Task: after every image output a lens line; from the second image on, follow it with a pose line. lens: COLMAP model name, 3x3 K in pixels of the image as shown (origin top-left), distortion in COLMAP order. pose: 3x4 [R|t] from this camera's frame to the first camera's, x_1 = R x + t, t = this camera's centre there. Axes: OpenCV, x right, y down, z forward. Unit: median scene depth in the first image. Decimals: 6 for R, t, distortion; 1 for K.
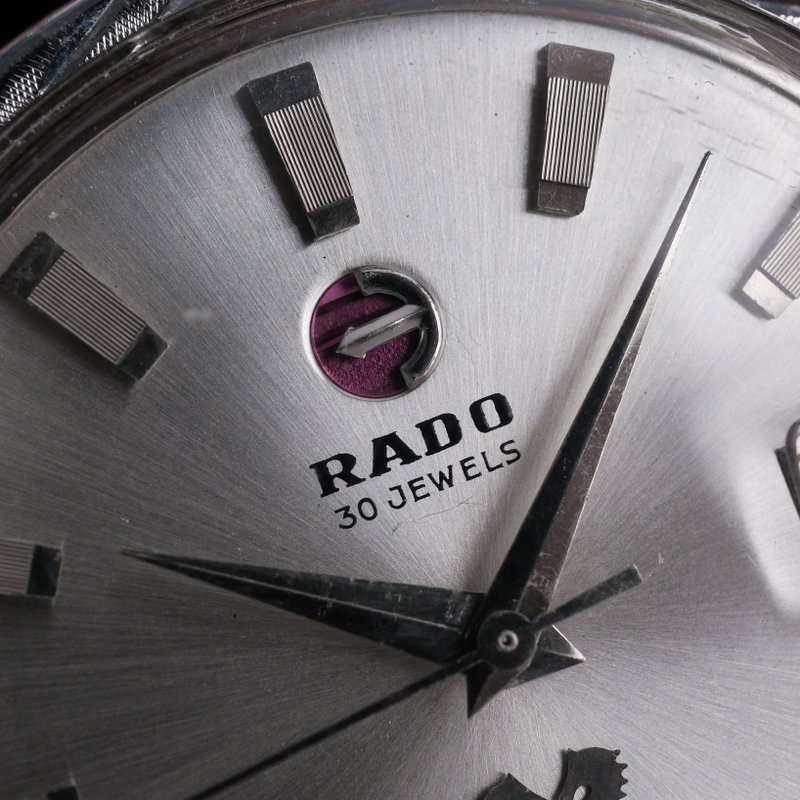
lens RADIAL K [[1444.7, 0, 398.5], [0, 1444.7, 400.7], [0, 0, 1]] dist [0.044399, 0.000000]
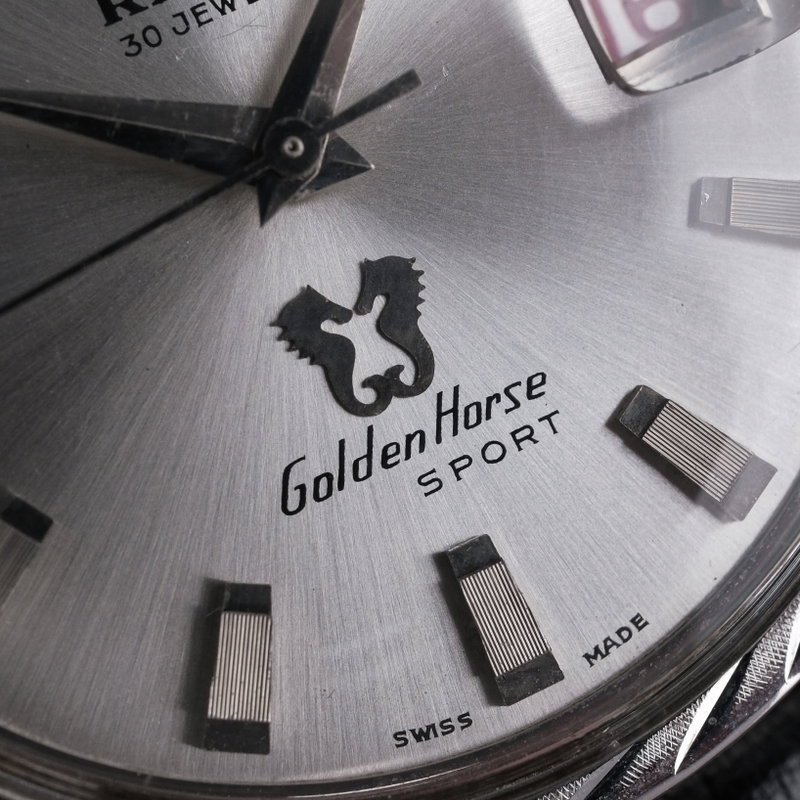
lens RADIAL K [[1444.7, 0, 401.5], [0, 1444.7, 399.2], [0, 0, 1]] dist [0.044399, 0.000000]
pose [[0.997772, -0.066465, -0.005749, 0.143850], [0.066475, 0.997787, 0.001584, 0.342616], [0.005631, -0.001962, 0.999982, -0.021815]]
